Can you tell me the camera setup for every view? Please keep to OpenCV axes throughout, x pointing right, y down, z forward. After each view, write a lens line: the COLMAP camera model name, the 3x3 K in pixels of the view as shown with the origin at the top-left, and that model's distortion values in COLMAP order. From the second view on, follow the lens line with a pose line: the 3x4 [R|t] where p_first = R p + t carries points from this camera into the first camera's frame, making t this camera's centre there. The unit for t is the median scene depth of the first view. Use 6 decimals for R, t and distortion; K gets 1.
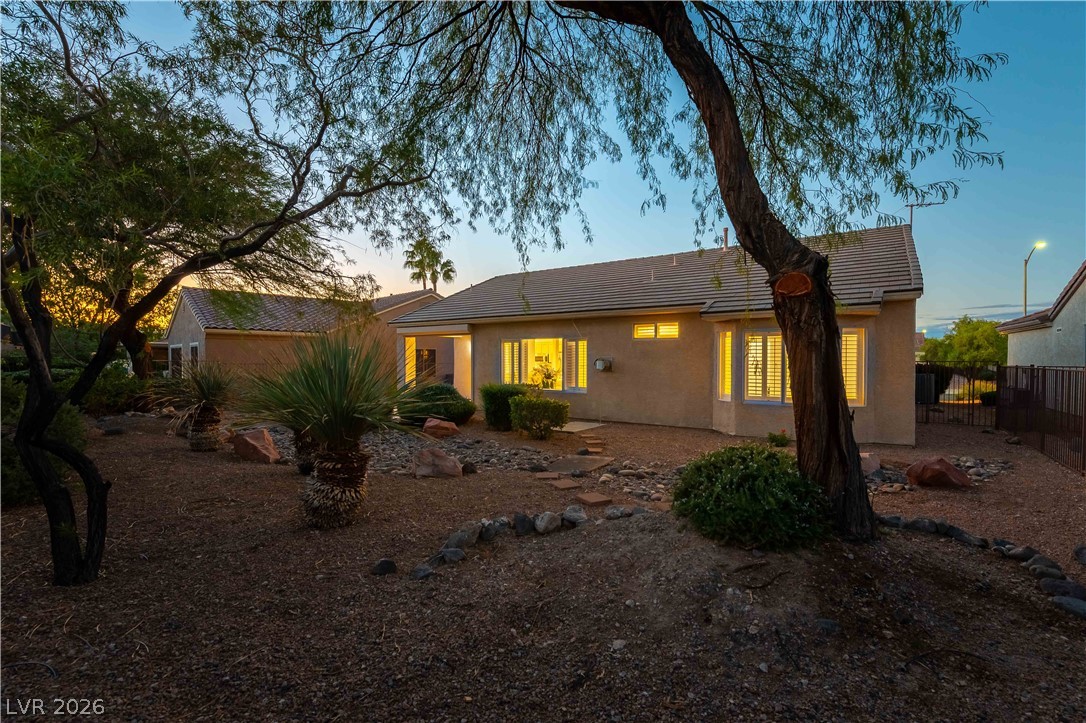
lens RADIAL K [[475.2, 0, 545.2], [0, 475.2, 361.8], [0, 0, 1]] dist [-0.001386, 0.000247]
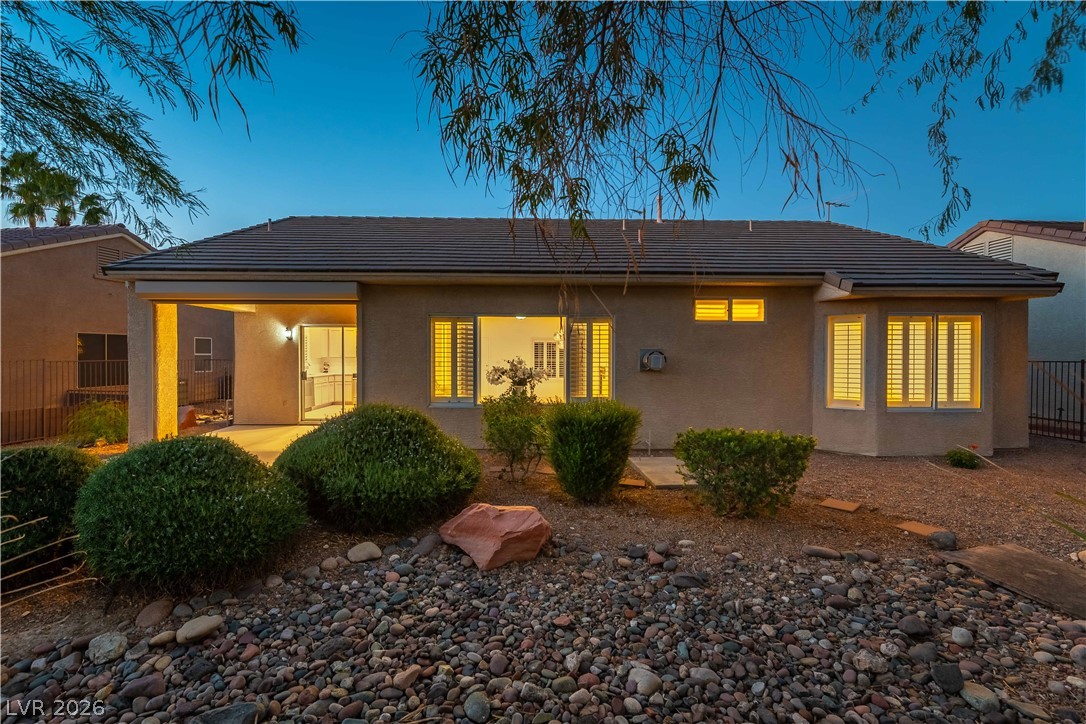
lens RADIAL K [[475.2, 0, 541.3], [0, 475.2, 362.1], [0, 0, 1]] dist [-0.001386, 0.000247]
pose [[0.805576, -0.006571, 0.592456, -0.351914], [0.003712, 0.999975, 0.006043, 0.002711], [-0.592481, -0.002669, 0.805580, 0.558612]]
